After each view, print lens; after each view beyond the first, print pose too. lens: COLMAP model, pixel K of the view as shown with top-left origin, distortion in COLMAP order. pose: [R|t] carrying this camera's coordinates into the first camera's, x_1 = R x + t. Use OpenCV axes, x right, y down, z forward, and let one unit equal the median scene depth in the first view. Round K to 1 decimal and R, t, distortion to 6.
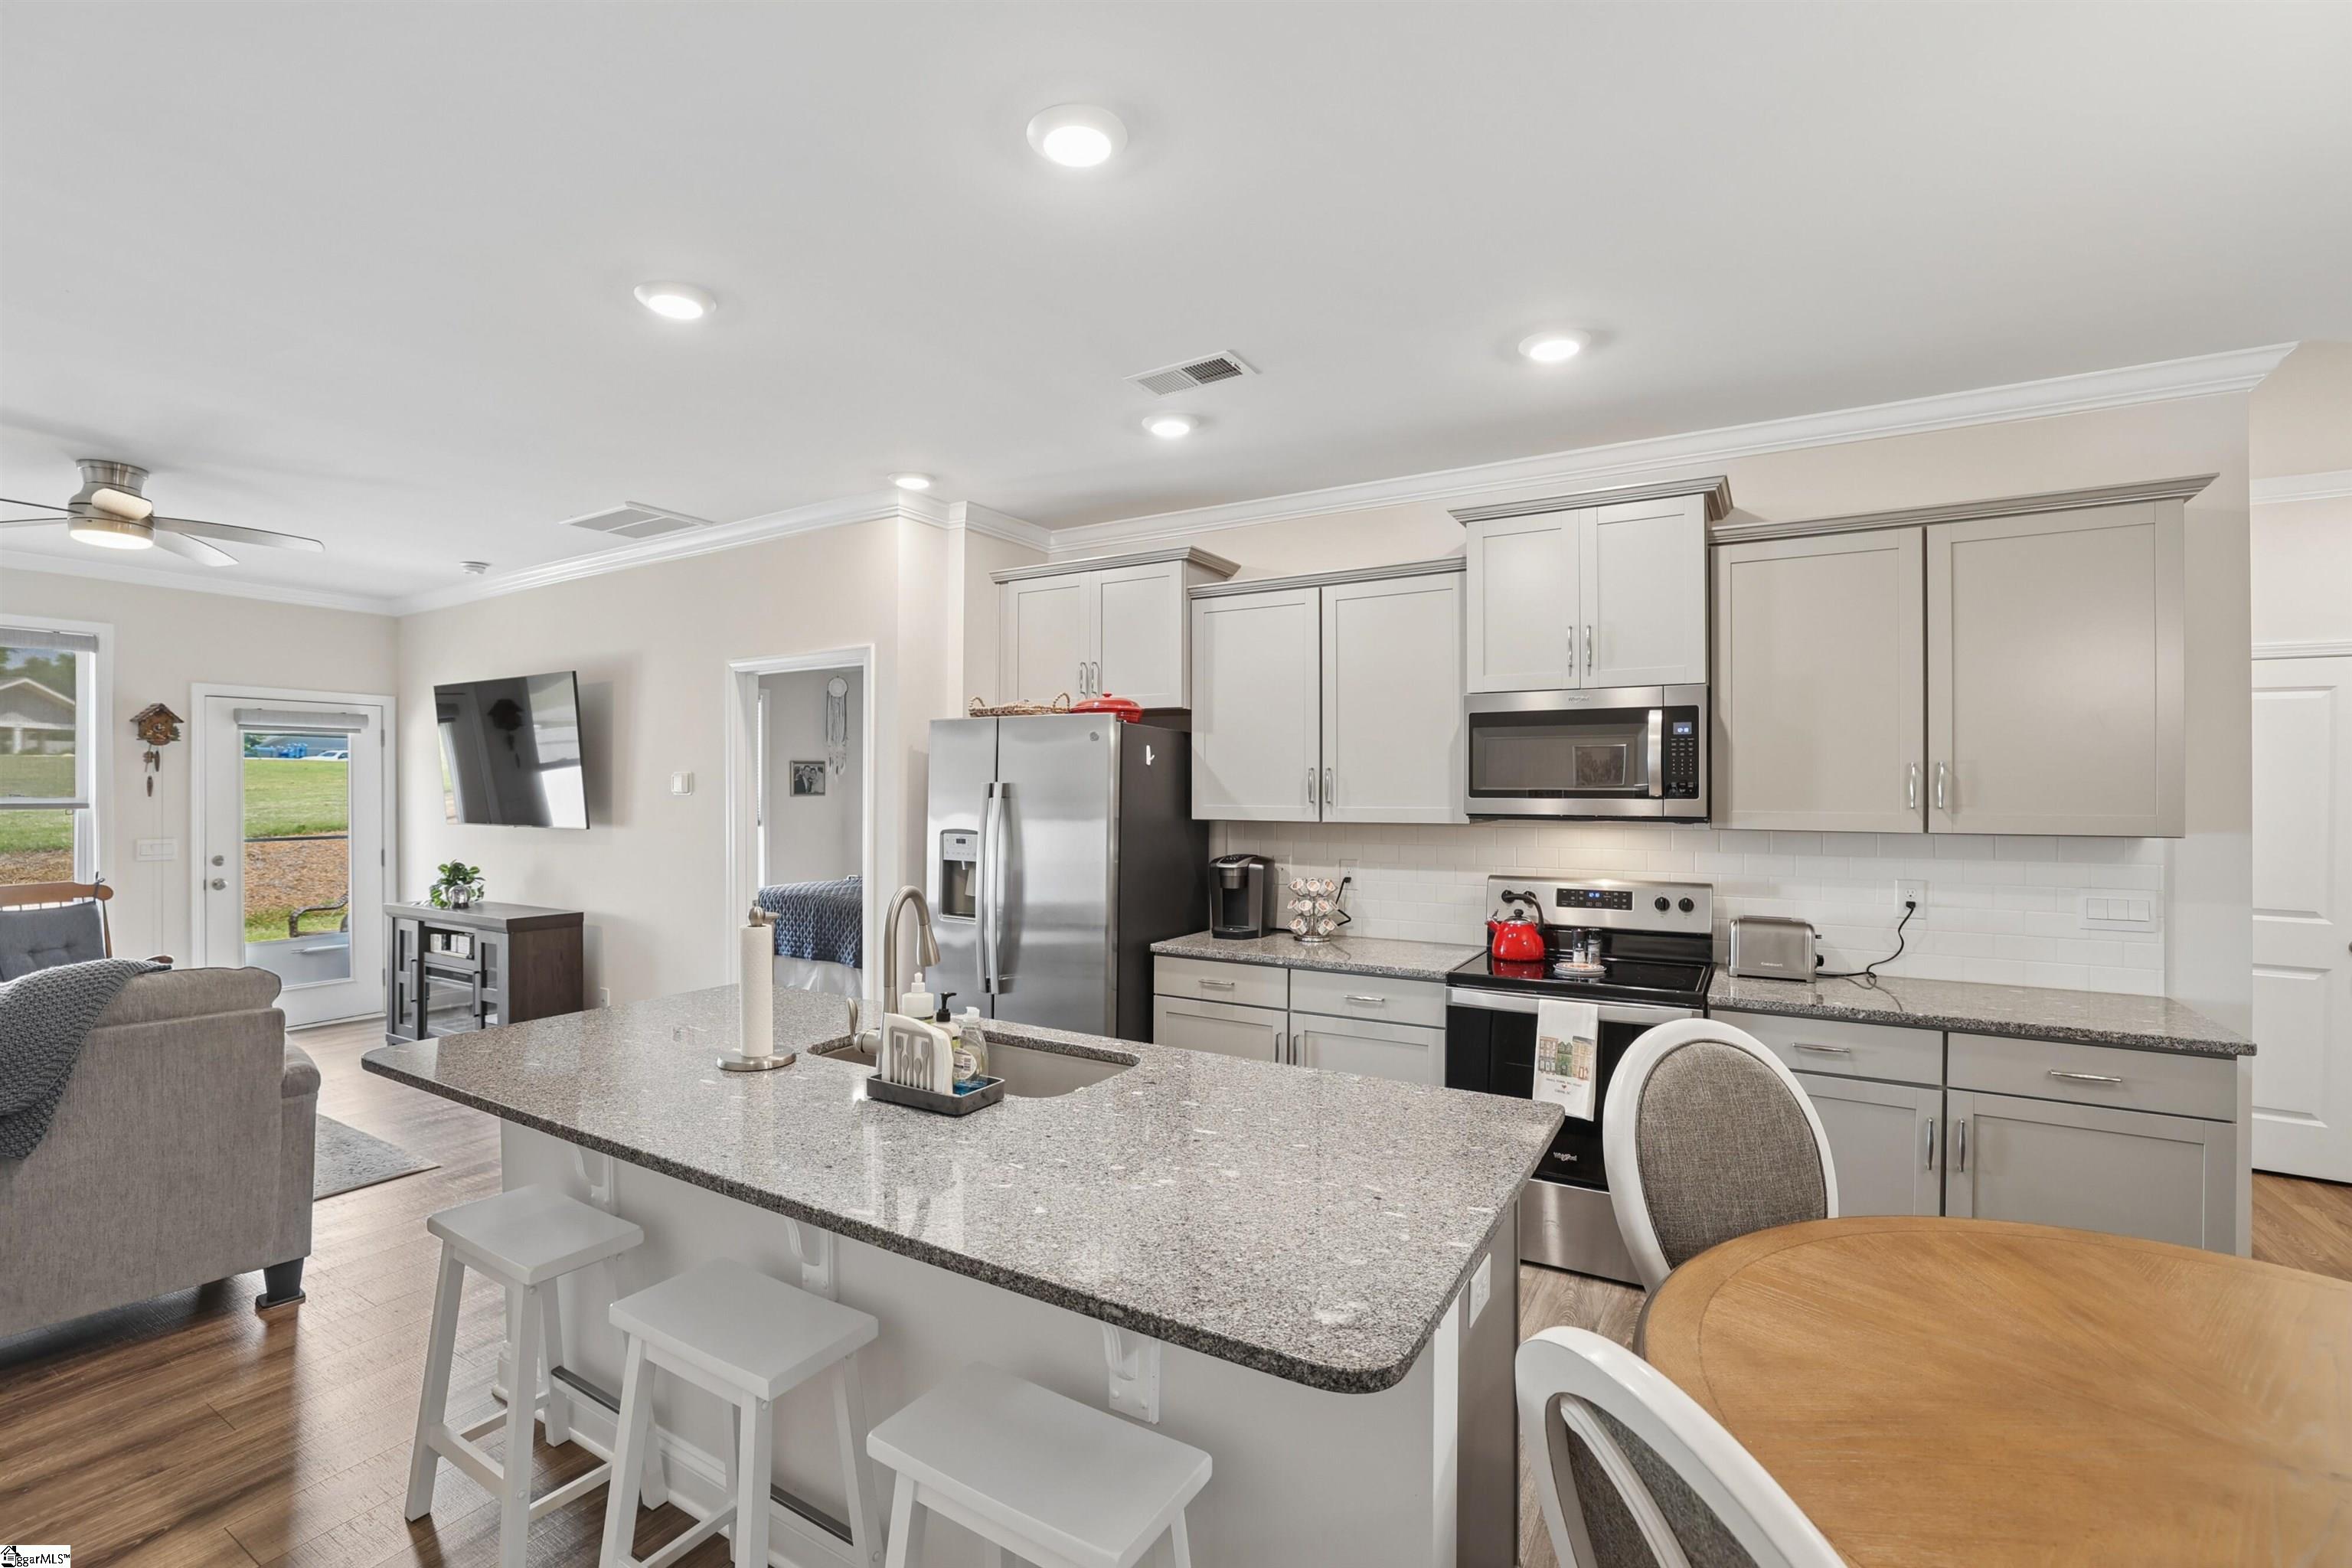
lens RADIAL K [[1015.3, 0, 1176.0], [0, 1015.3, 784.0], [0, 0, 1]] dist [-0.027723, 0.000144]
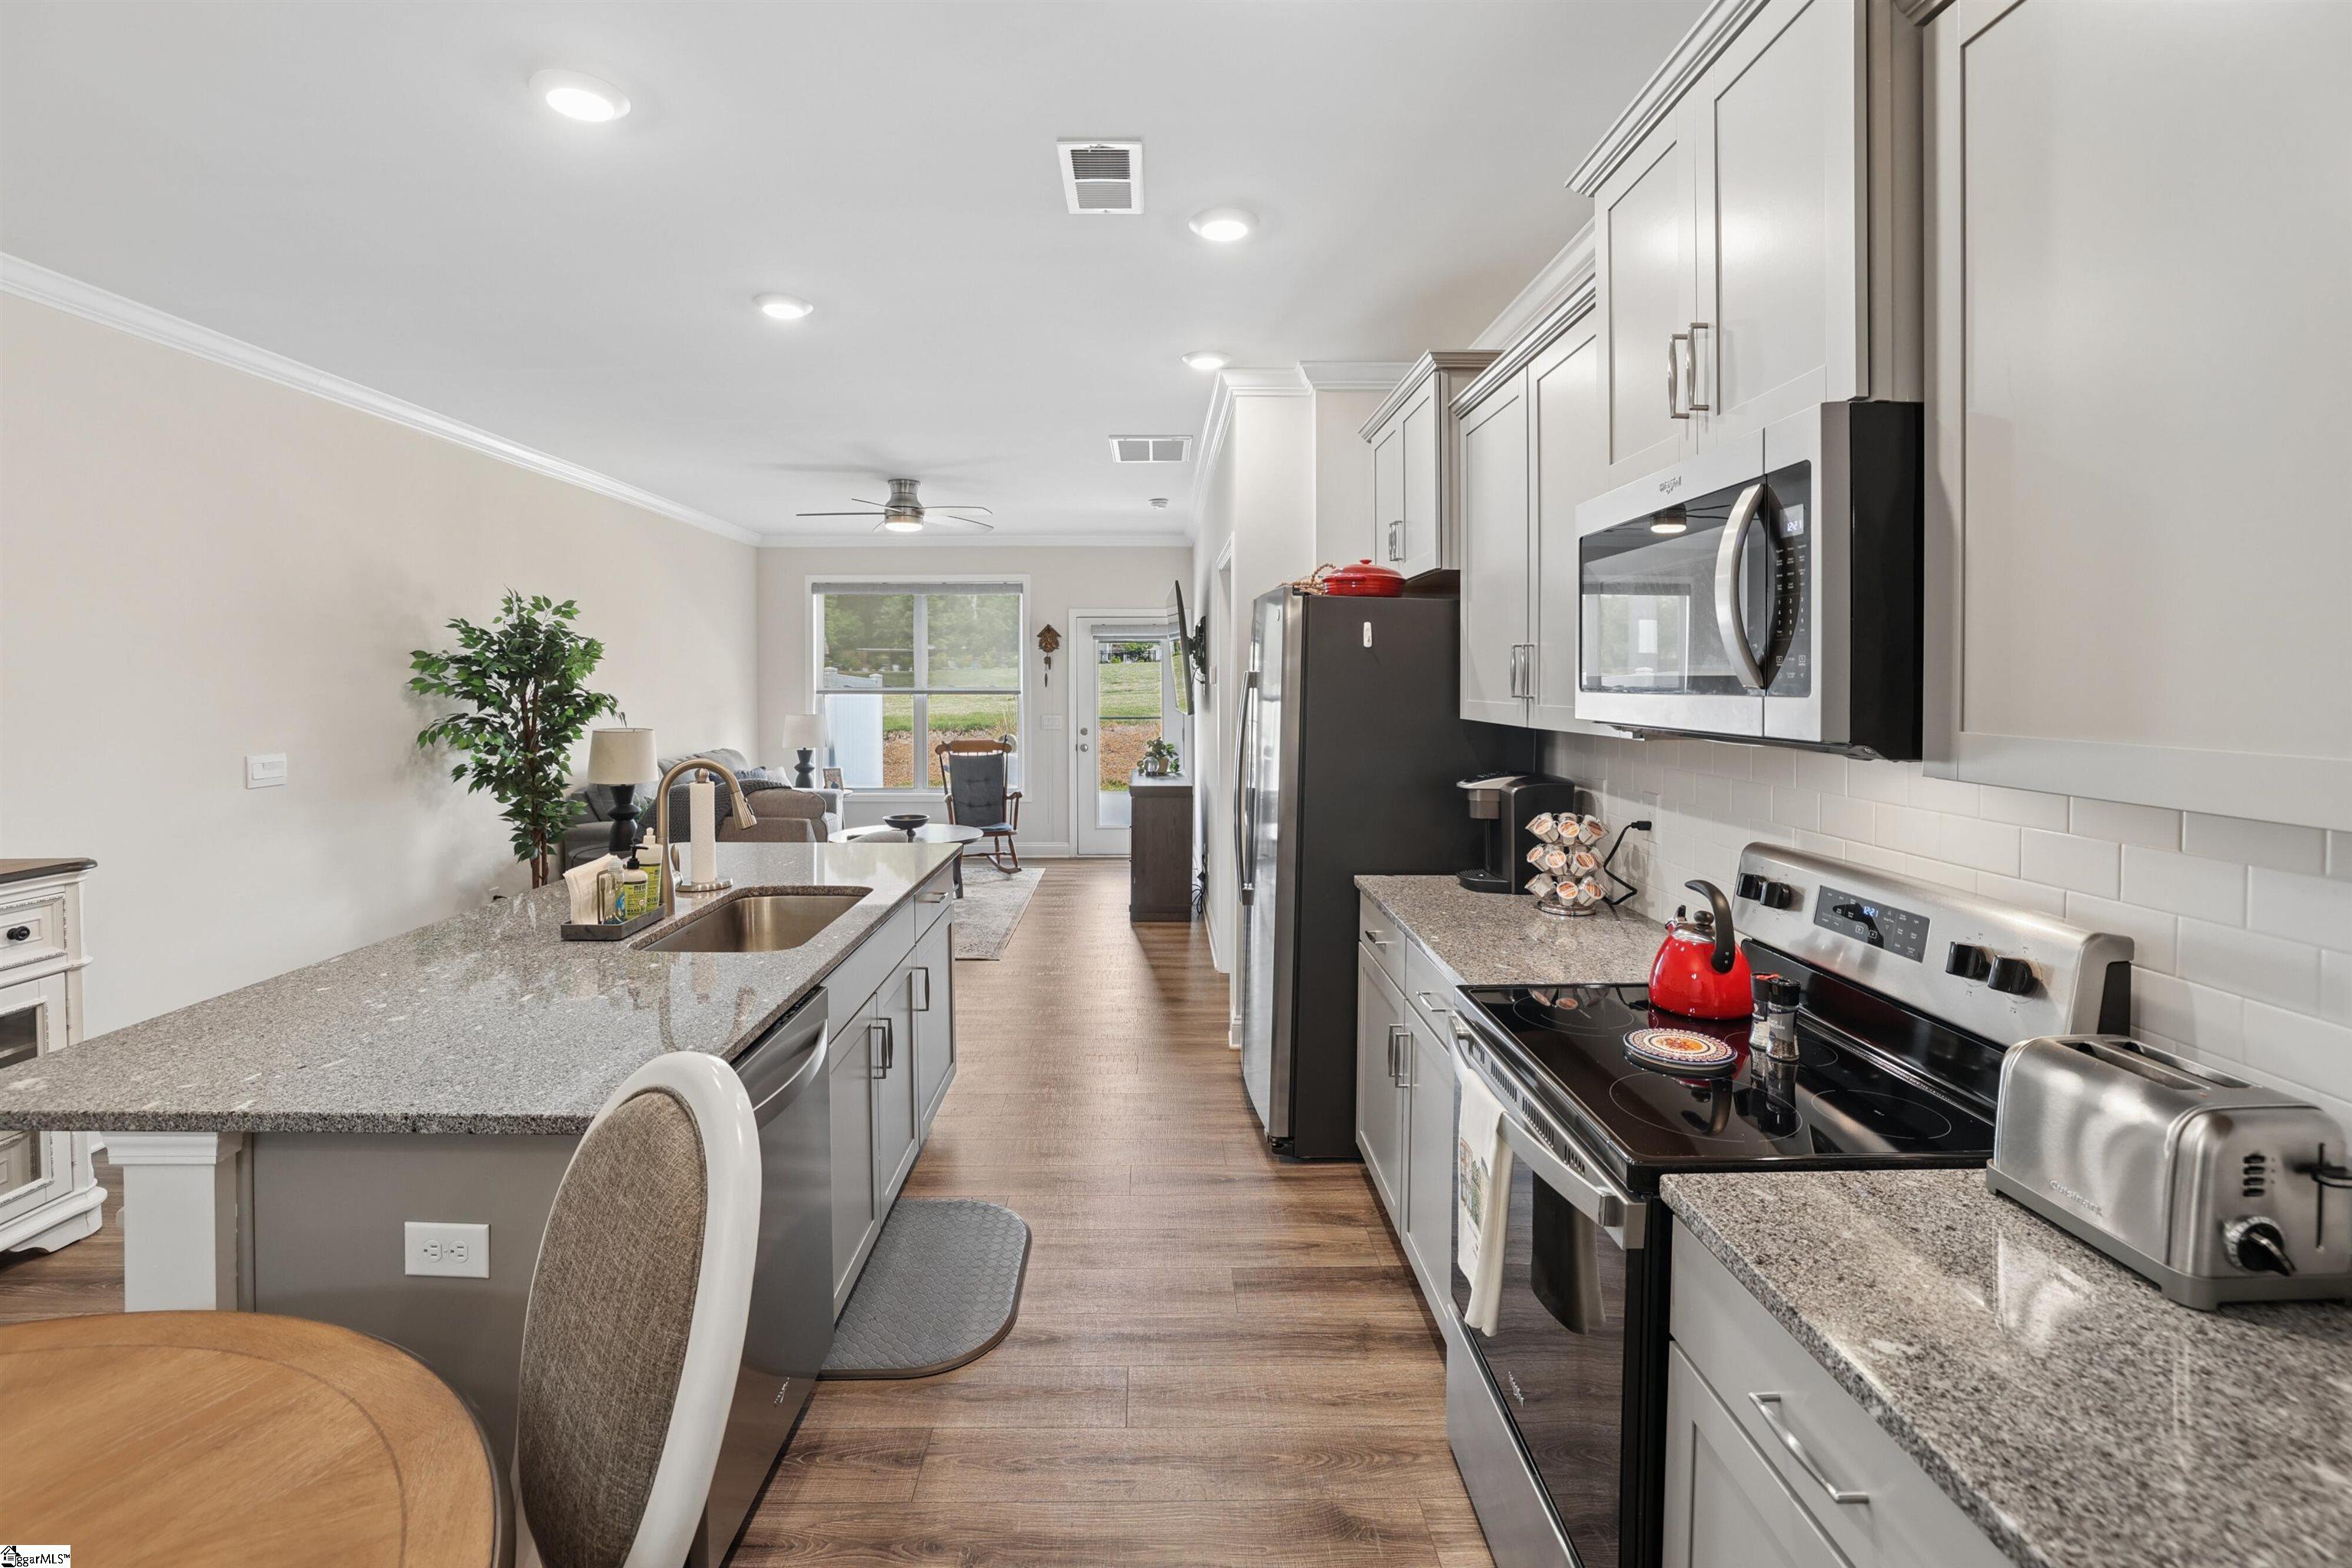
lens RADIAL K [[1040.4, 0, 1169.3], [0, 1040.4, 692.0], [0, 0, 1]] dist [-0.053275, 0.018305]
pose [[0.521156, 0.006030, -0.853440, 0.640667], [0.008208, 0.999893, 0.012077, 0.004968], [0.853422, -0.013299, 0.521051, 0.507612]]
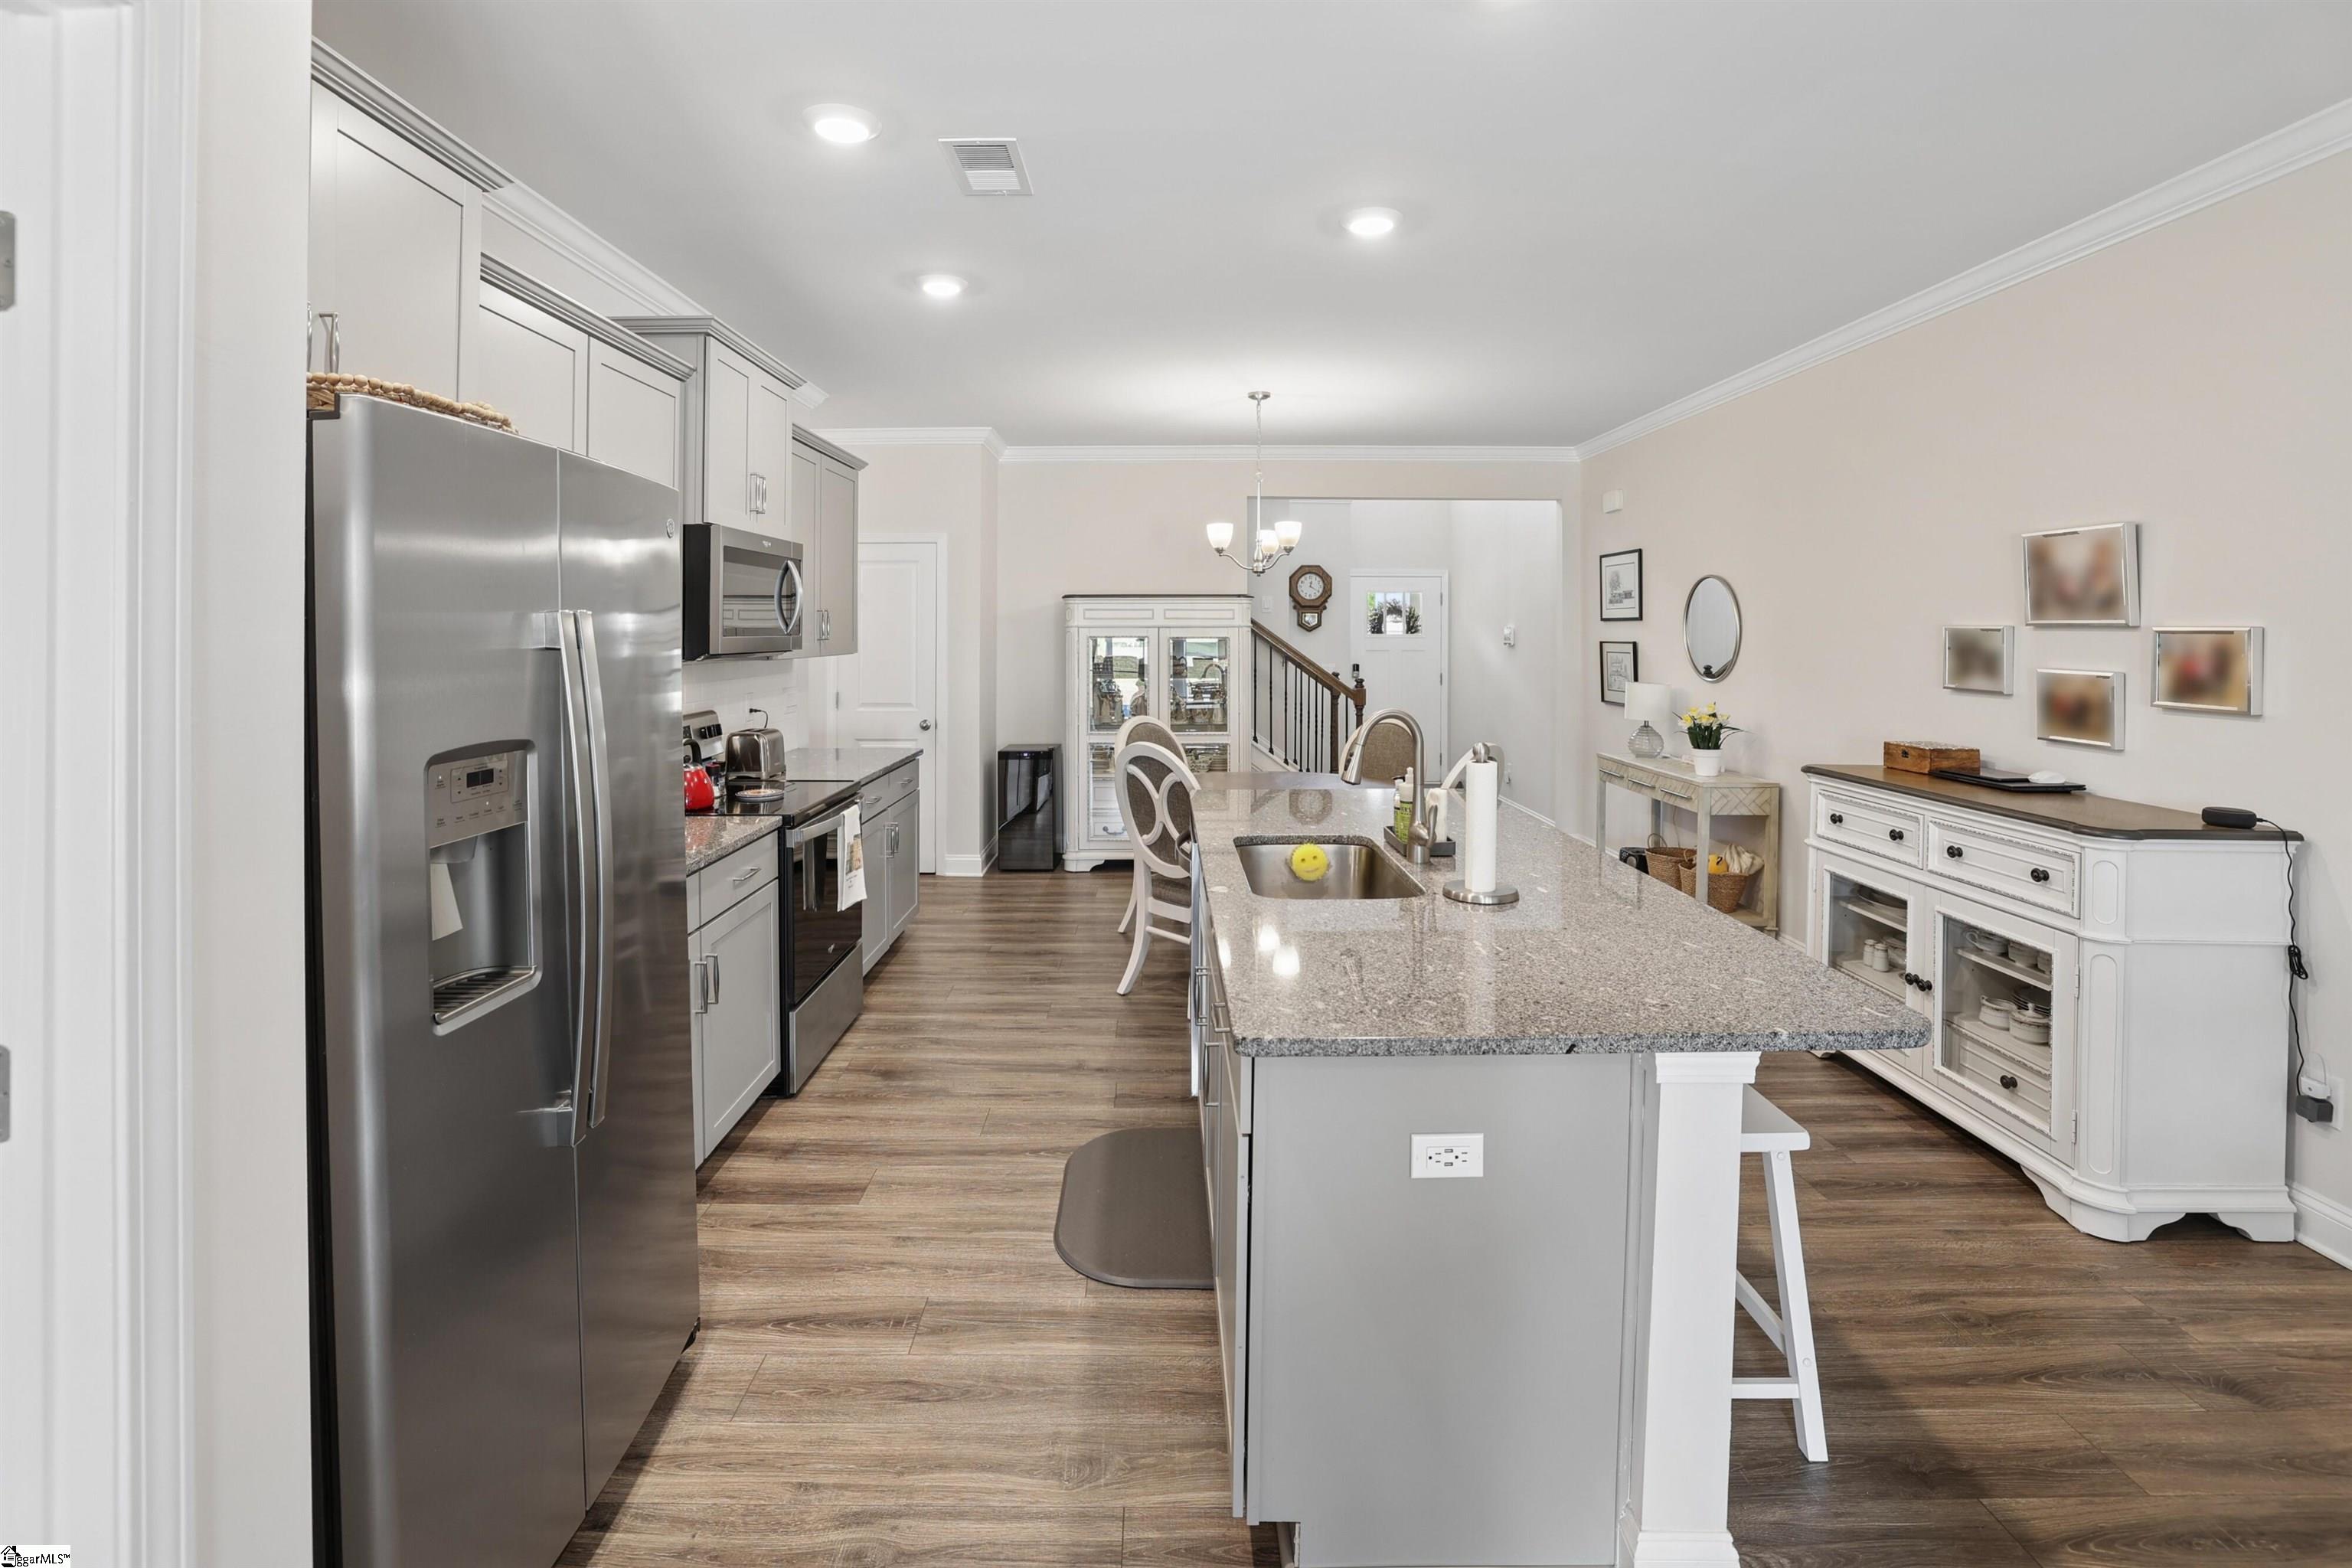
lens RADIAL K [[1045.9, 0, 1158.7], [0, 1045.9, 620.9], [0, 0, 1]] dist [-0.054577, -0.000012]
pose [[-0.503647, 0.002665, 0.863905, -0.711974], [-0.009336, 0.999920, -0.008527, 0.003864], [-0.863859, -0.012360, -0.503582, 1.110676]]
